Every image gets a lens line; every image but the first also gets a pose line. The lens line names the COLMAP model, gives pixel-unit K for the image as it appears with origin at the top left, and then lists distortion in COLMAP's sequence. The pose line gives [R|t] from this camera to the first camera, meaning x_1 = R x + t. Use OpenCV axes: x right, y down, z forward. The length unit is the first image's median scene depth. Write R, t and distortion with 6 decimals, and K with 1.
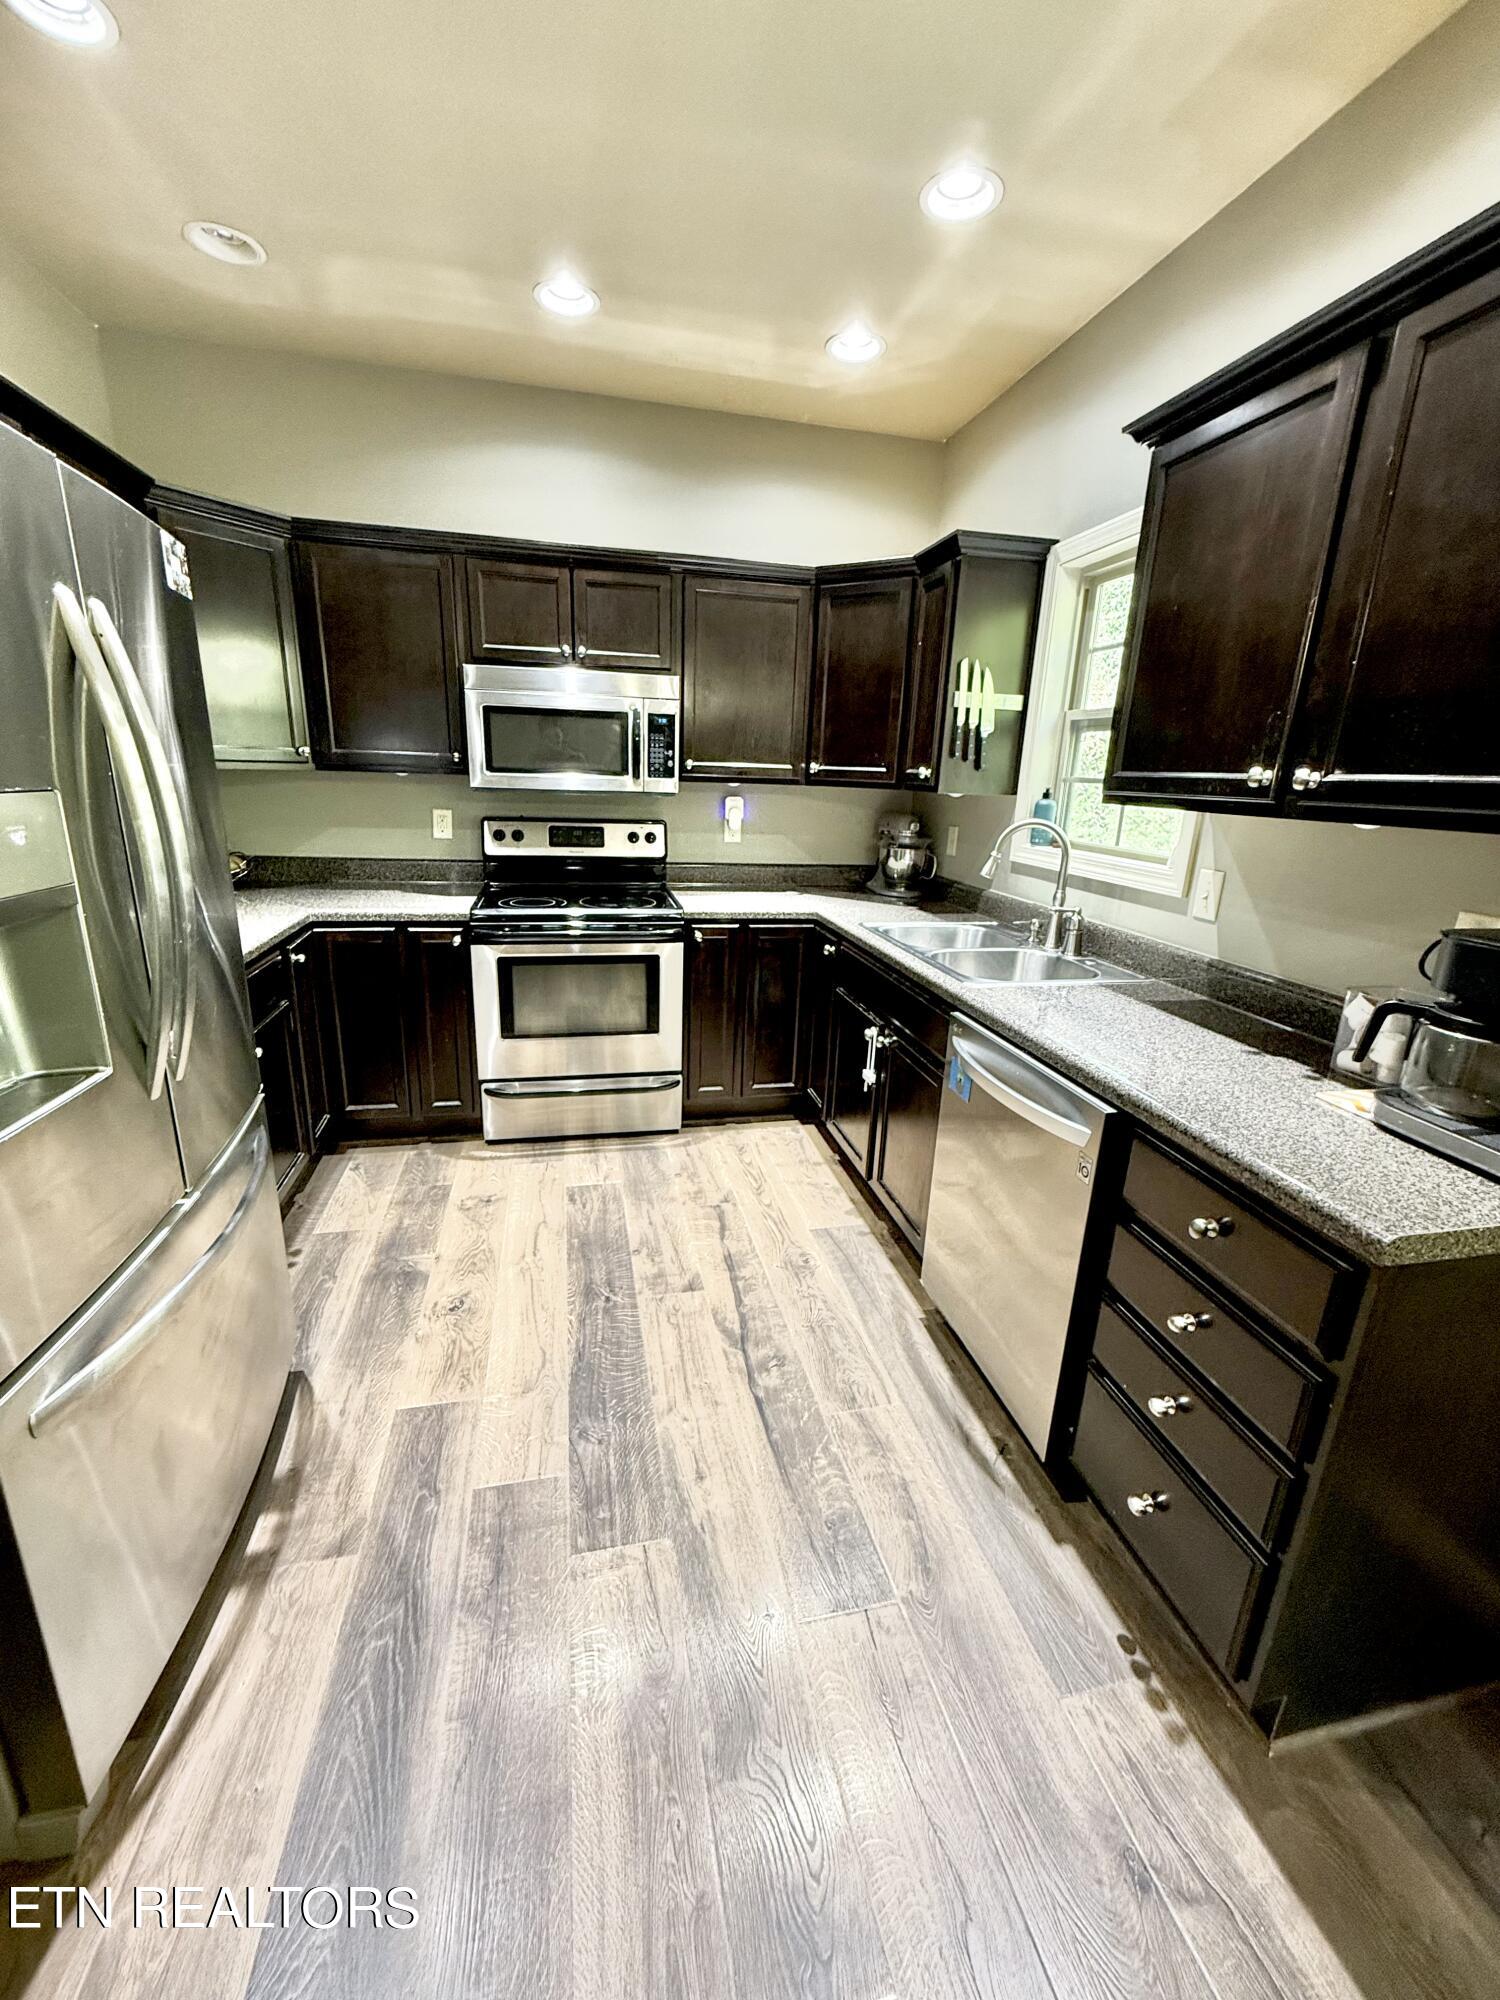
lens RADIAL K [[799.0, 0, 744.2], [0, 799.0, 998.0], [0, 0, 1]] dist [0.000475, 0.000469]
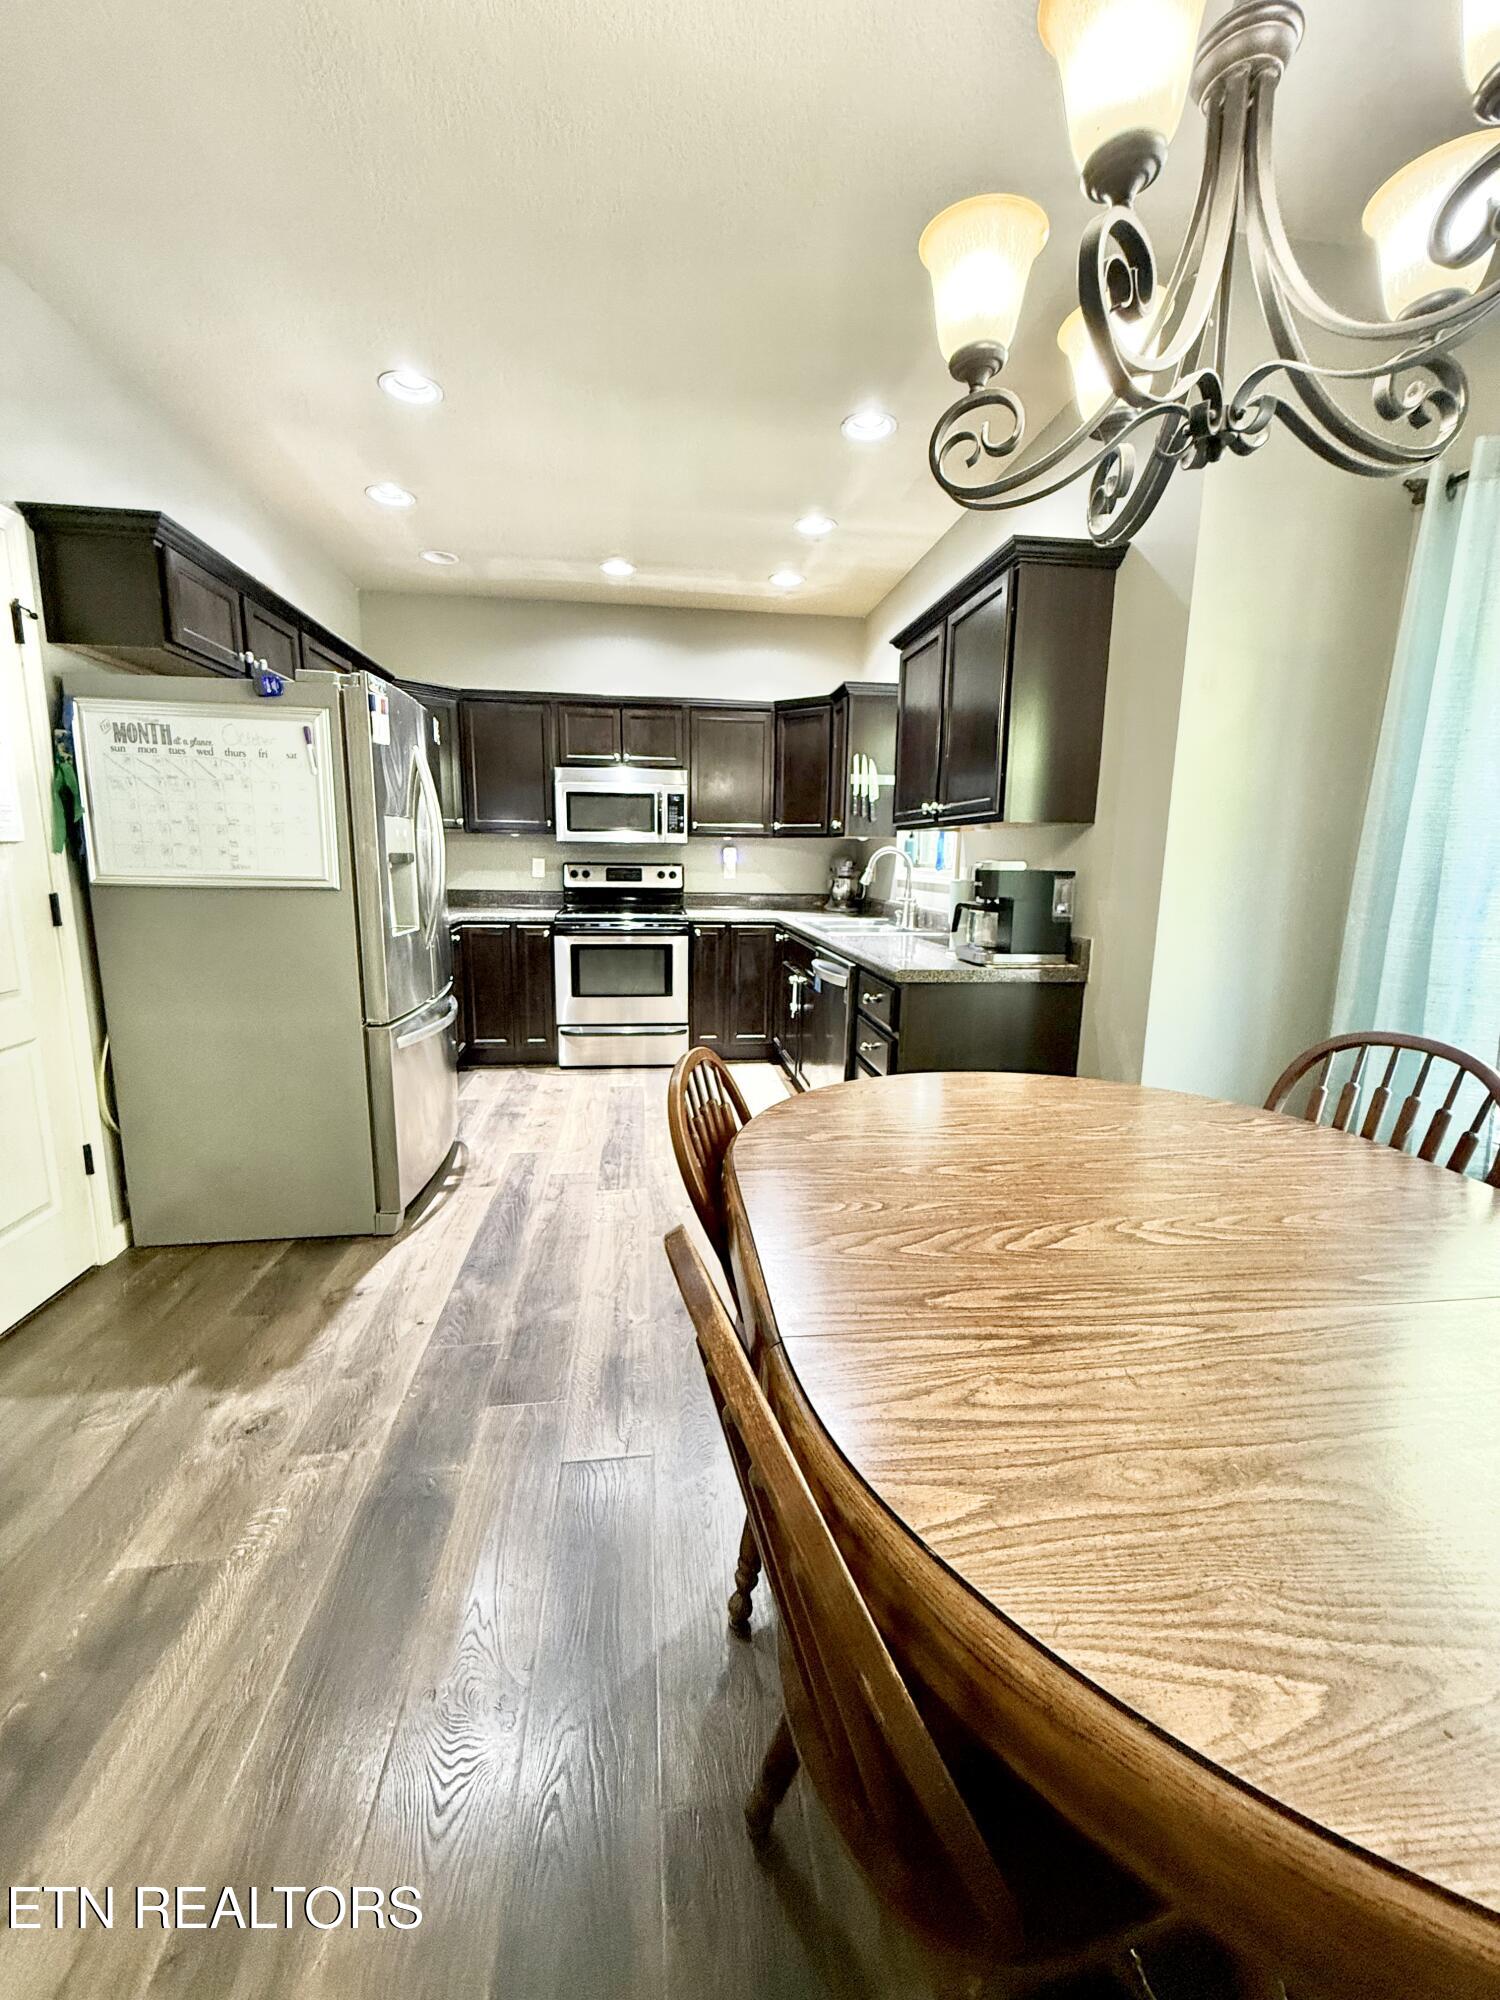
lens RADIAL K [[799.0, 0, 744.5], [0, 799.0, 1000.2], [0, 0, 1]] dist [0.000475, 0.000469]
pose [[0.996002, -0.005200, -0.089176, 0.174634], [-0.003829, 0.994902, -0.100772, 0.214463], [0.089246, 0.100711, 0.990905, -0.526364]]
